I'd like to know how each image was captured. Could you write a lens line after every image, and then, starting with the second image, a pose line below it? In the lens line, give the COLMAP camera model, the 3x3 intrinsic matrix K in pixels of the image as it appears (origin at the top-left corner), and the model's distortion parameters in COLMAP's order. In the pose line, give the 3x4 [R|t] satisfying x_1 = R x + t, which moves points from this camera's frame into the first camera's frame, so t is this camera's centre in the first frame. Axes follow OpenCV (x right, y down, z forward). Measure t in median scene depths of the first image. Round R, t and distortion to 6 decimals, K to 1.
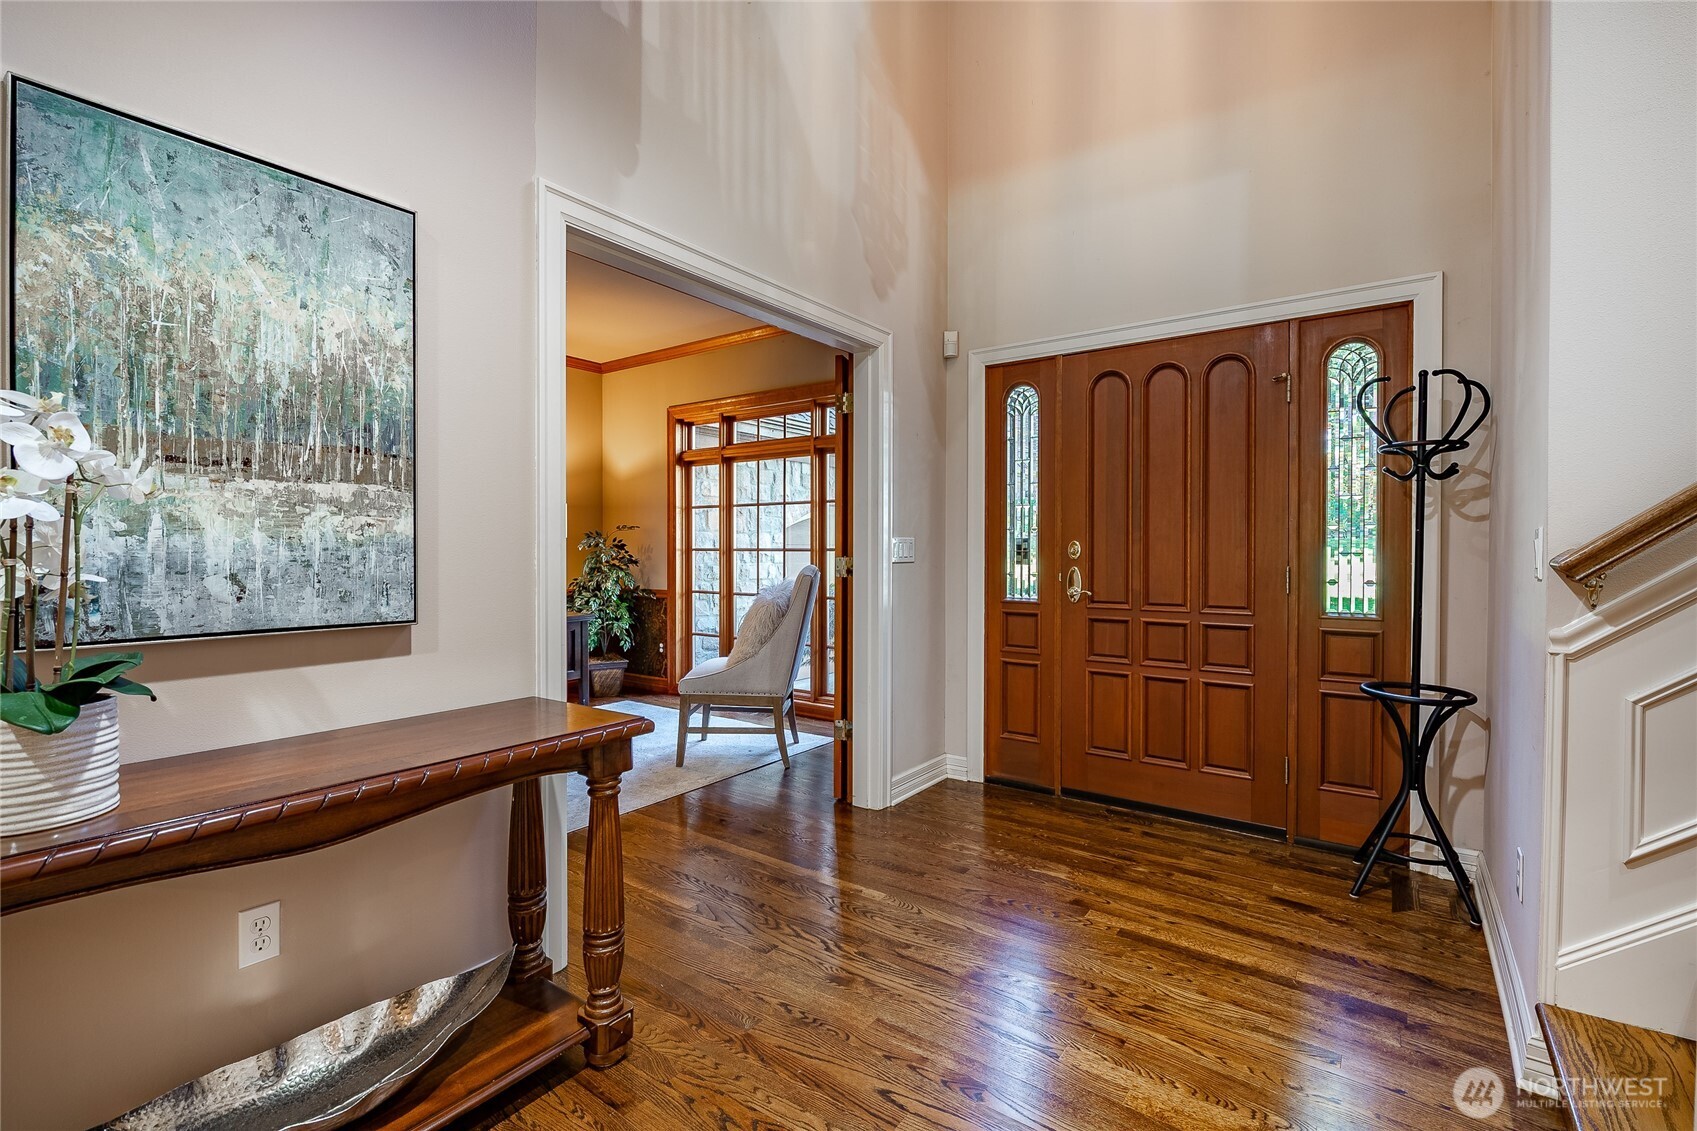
lens RADIAL K [[756.0, 0, 848.4], [0, 756.0, 557.1], [0, 0, 1]] dist [-0.014055, -0.000593]
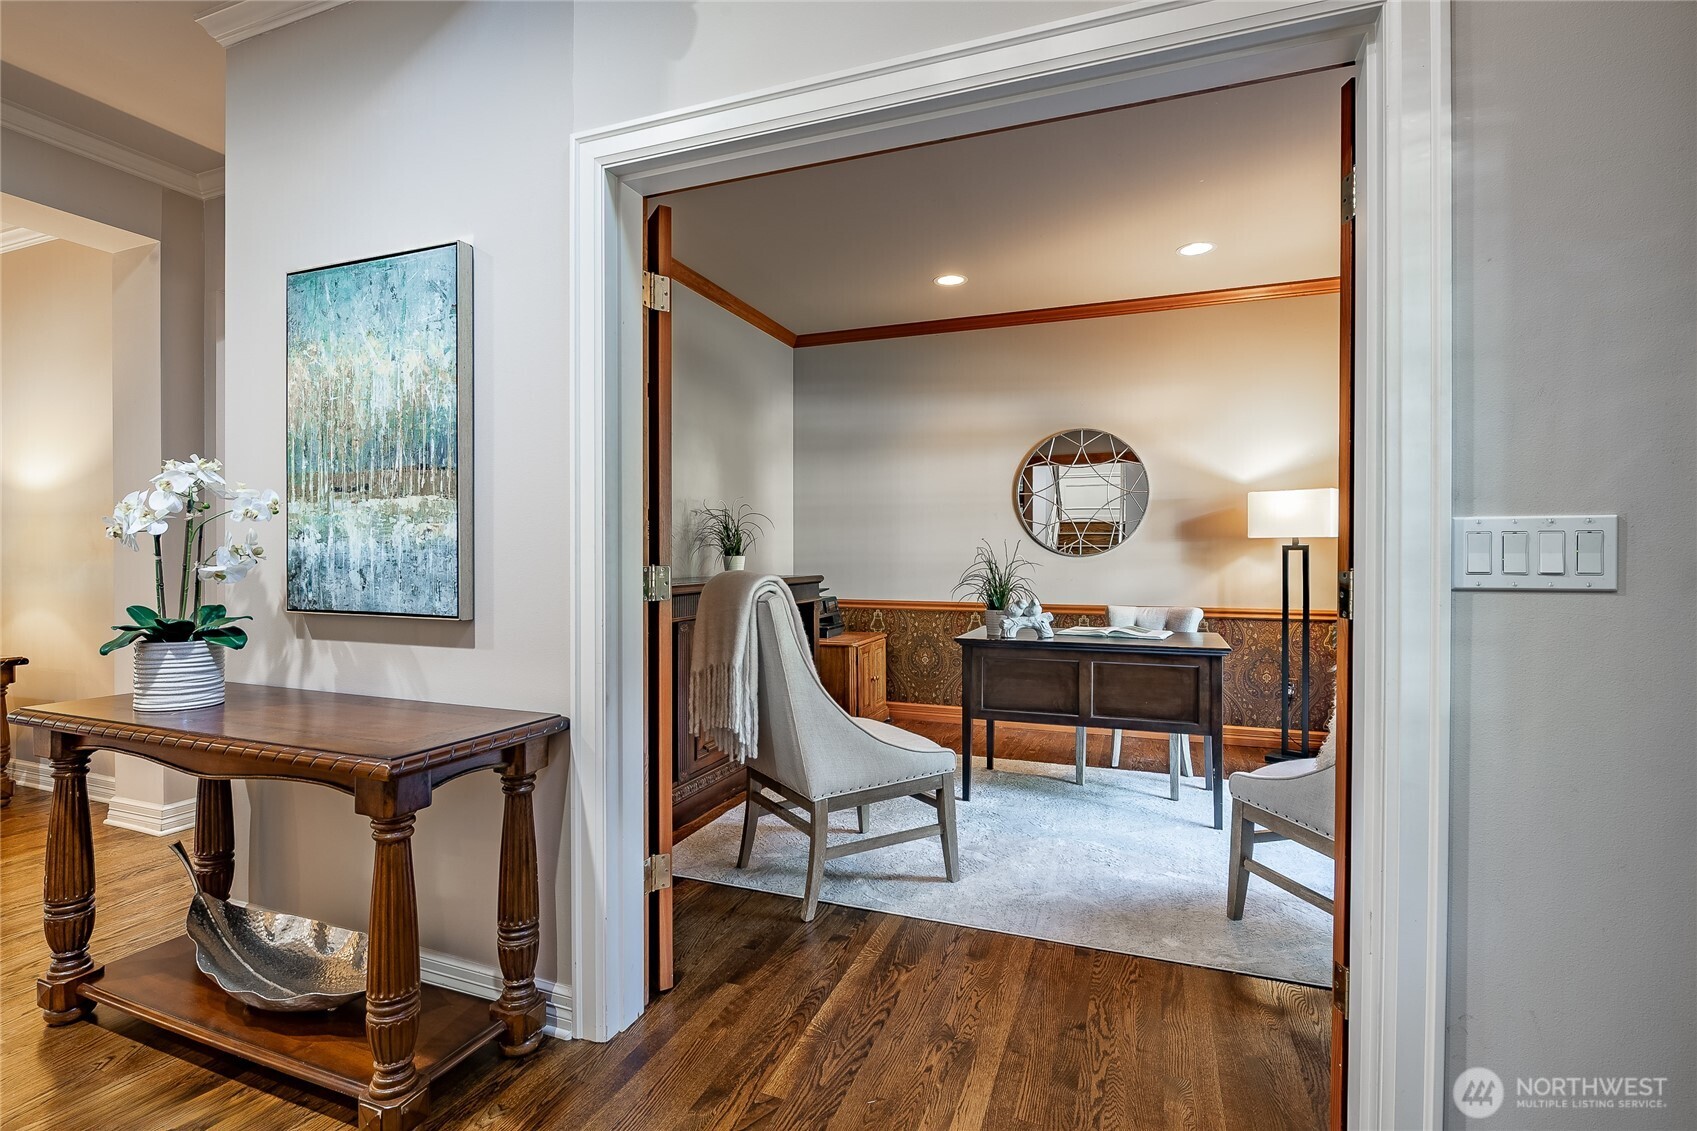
lens RADIAL K [[797.3, 0, 846.0], [0, 797.3, 566.1], [0, 0, 1]] dist [-0.011193, -0.000063]
pose [[0.254930, 0.006555, -0.966937, 0.748505], [-0.013995, 0.999897, 0.003089, -0.000470], [0.966858, 0.012745, 0.254996, 1.380002]]
